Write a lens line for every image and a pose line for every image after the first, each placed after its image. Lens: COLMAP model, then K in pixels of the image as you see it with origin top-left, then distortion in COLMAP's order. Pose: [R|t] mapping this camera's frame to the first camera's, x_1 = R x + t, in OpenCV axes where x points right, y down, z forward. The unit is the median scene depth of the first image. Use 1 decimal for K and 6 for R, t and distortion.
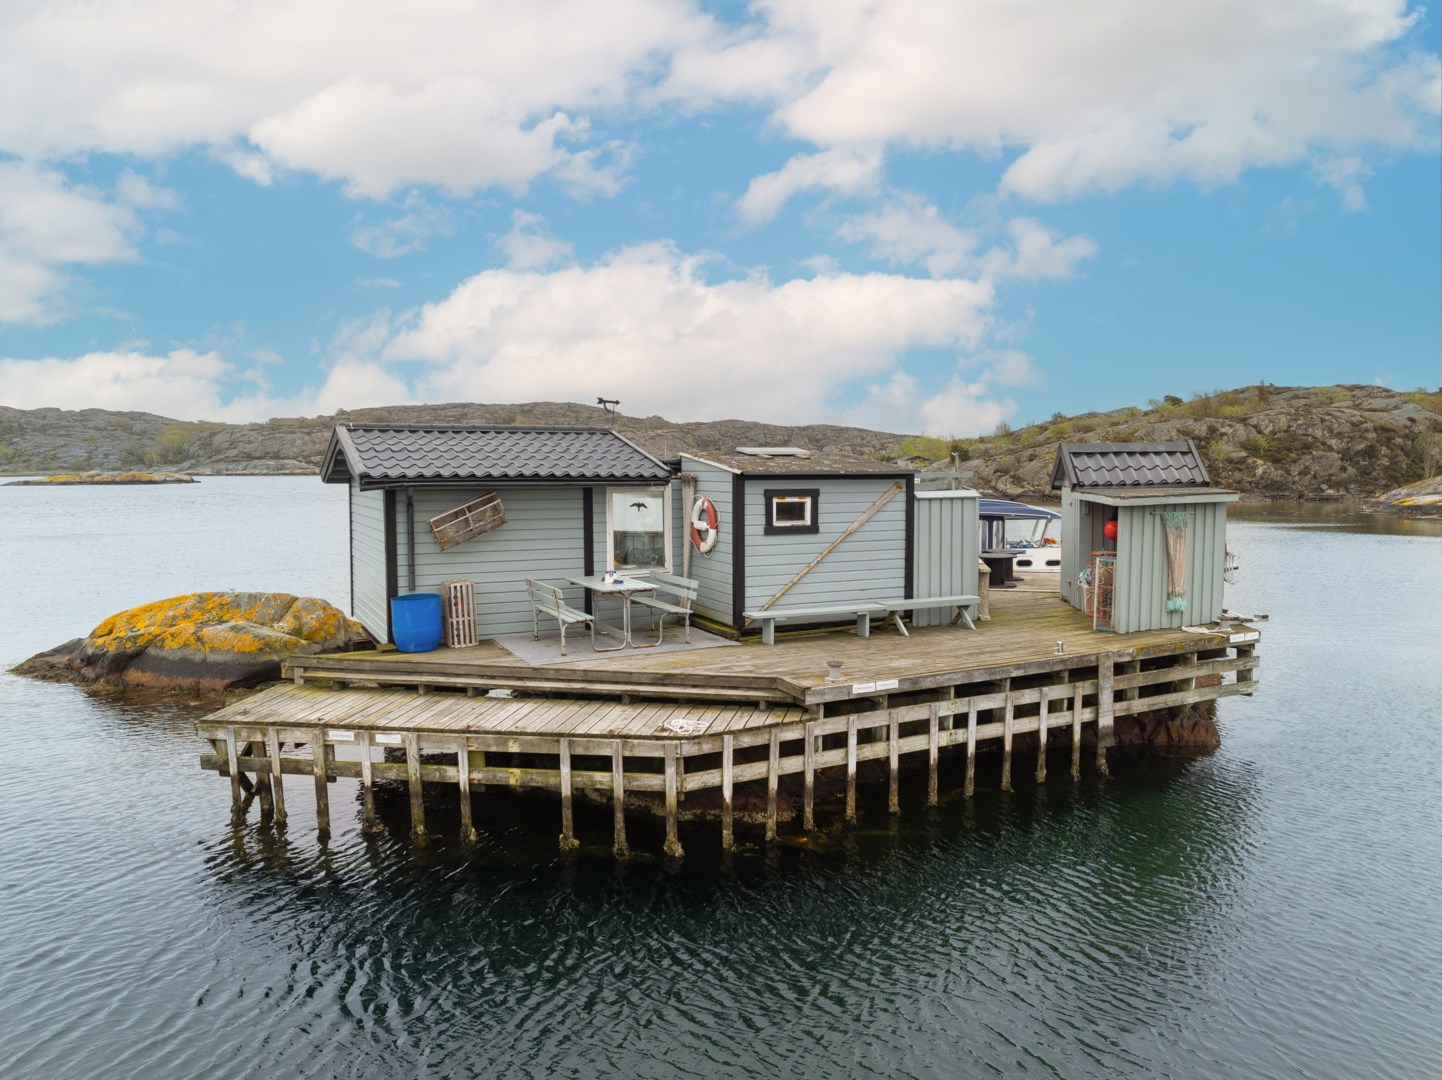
lens RADIAL K [[1021.8, 0, 720.9], [0, 1021.8, 539.4], [0, 0, 1]] dist [-0.035446, -0.009021]
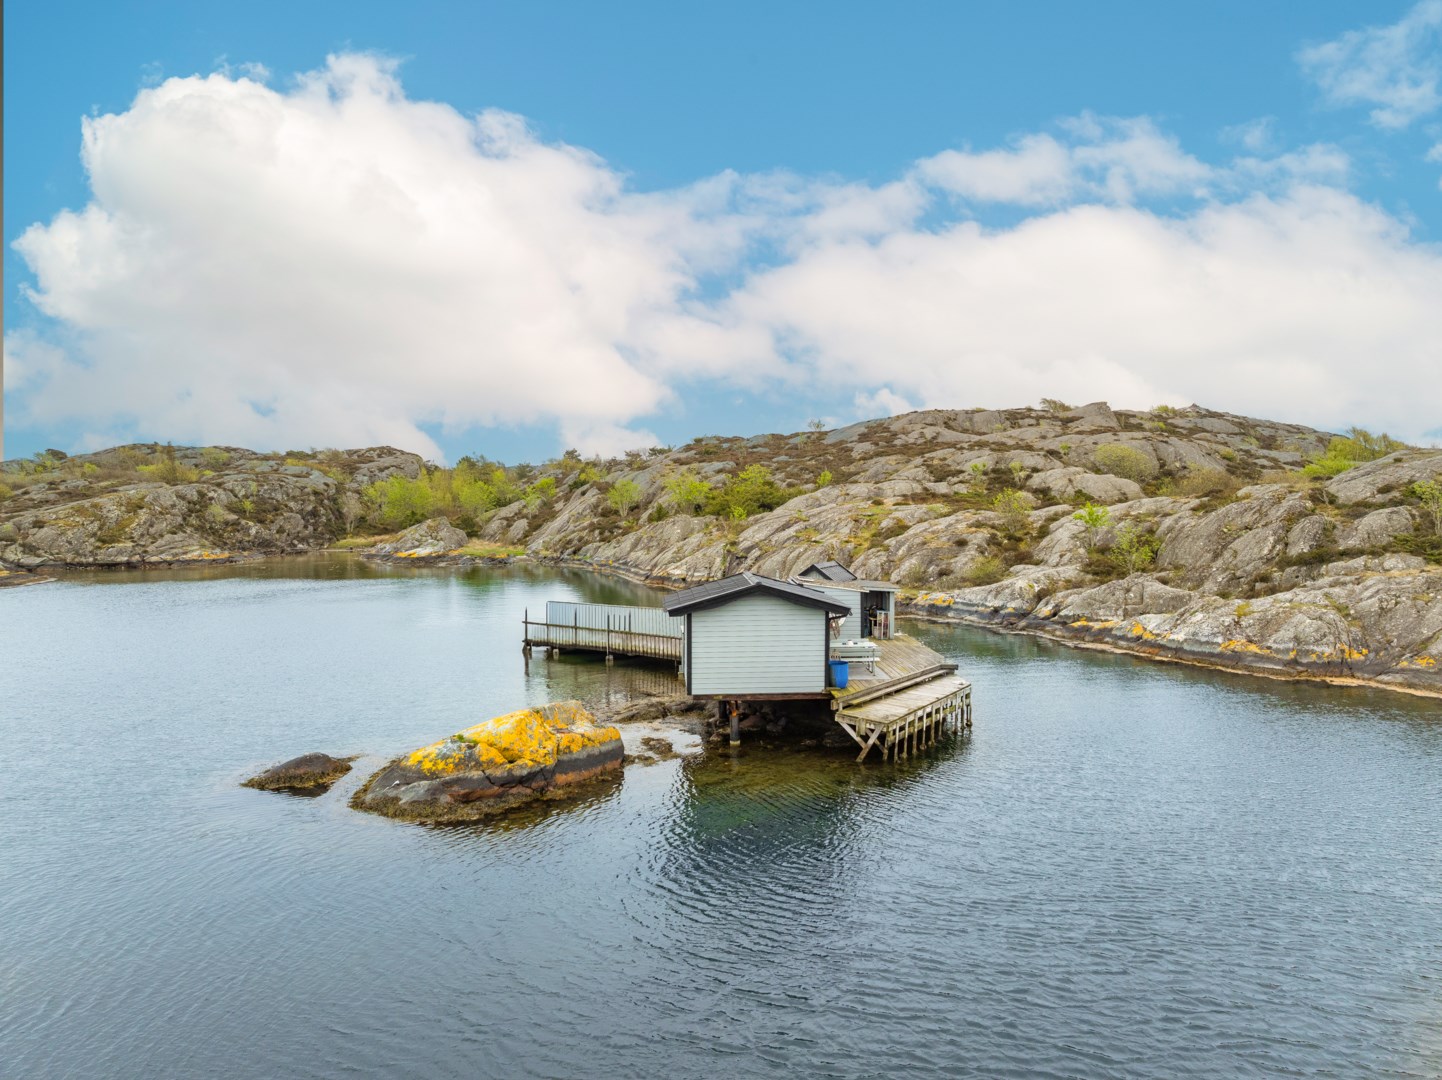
lens RADIAL K [[1021.8, 0, 717.3], [0, 1021.8, 554.1], [0, 0, 1]] dist [-0.035446, -0.009021]
pose [[0.402077, -0.050830, 0.914194, -0.301639], [0.071379, 0.997159, 0.024049, -0.031097], [-0.912819, 0.055584, 0.404563, 0.052340]]
